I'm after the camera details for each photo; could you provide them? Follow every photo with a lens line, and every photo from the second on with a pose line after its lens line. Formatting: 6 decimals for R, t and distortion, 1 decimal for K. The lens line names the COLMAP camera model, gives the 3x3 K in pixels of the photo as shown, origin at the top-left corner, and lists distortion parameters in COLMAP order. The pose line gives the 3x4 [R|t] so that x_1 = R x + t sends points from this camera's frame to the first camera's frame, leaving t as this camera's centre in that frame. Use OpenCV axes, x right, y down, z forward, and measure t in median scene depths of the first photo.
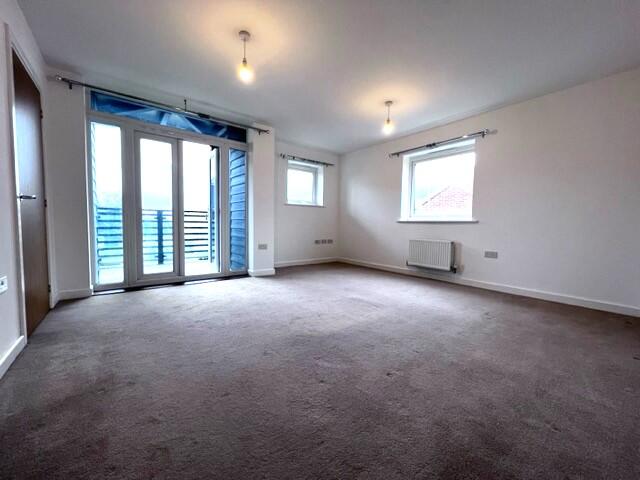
lens RADIAL K [[255.6, 0, 318.5], [0, 255.6, 236.9], [0, 0, 1]] dist [0.003008, -0.001047]
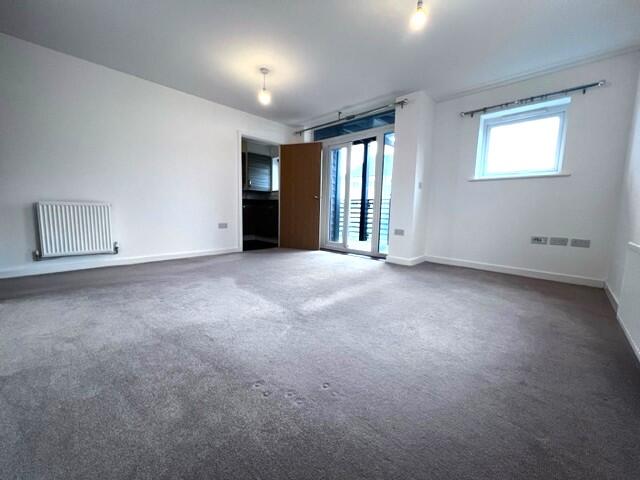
lens RADIAL K [[255.6, 0, 317.7], [0, 255.6, 242.0], [0, 0, 1]] dist [0.003008, -0.001047]
pose [[0.146333, 0.104741, -0.983675, 0.764430], [-0.075469, 0.992663, 0.094471, 0.010998], [0.986352, 0.060413, 0.153164, 0.678835]]
